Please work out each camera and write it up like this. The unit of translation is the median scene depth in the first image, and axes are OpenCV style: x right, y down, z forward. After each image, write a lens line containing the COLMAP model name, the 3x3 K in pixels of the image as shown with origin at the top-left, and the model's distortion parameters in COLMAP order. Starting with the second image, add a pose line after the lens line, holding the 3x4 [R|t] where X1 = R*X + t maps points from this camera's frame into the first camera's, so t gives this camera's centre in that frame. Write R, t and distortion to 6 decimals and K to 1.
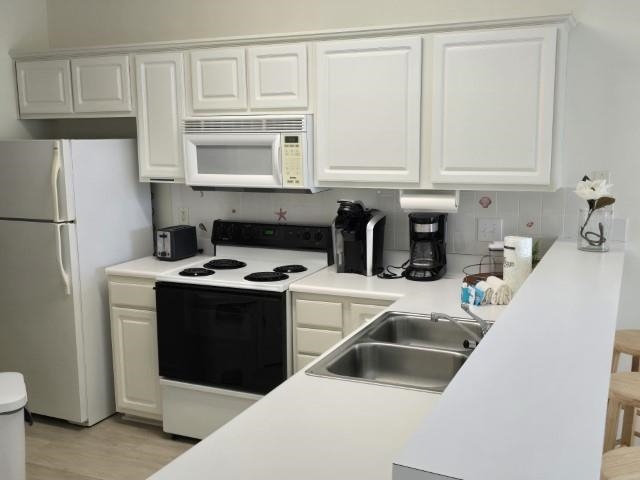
lens RADIAL K [[694.7, 0, 320.0], [0, 694.7, 240.0], [0, 0, 1]] dist [0.098879, -0.210282]
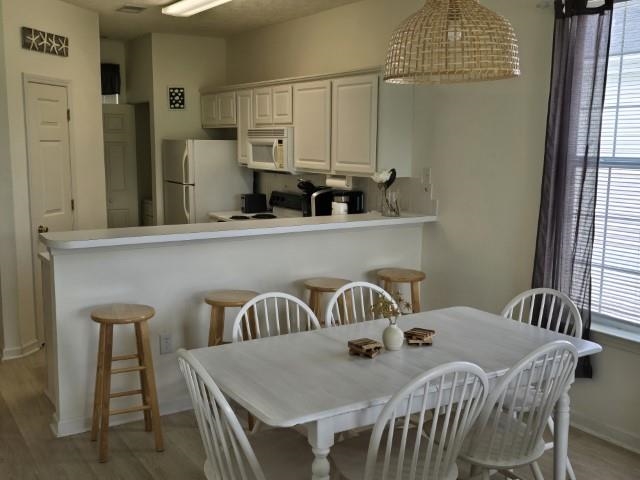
lens RADIAL K [[694.7, 0, 320.0], [0, 694.7, 240.0], [0, 0, 1]] dist [0.098879, -0.210282]
pose [[0.829262, 0.097982, -0.550204, 0.952297], [-0.100043, 0.994634, 0.026344, 0.035892], [0.549833, 0.033198, 0.834615, -0.326804]]
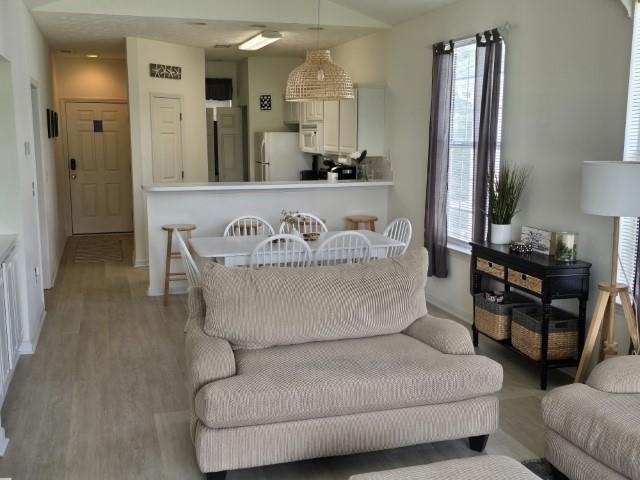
lens RADIAL K [[694.7, 0, 320.0], [0, 694.7, 240.0], [0, 0, 1]] dist [0.098879, -0.210282]
pose [[0.662281, 0.129077, -0.738053, 1.769607], [-0.120256, 0.990591, 0.065333, 0.064215], [0.739542, 0.045487, 0.671572, -0.595274]]
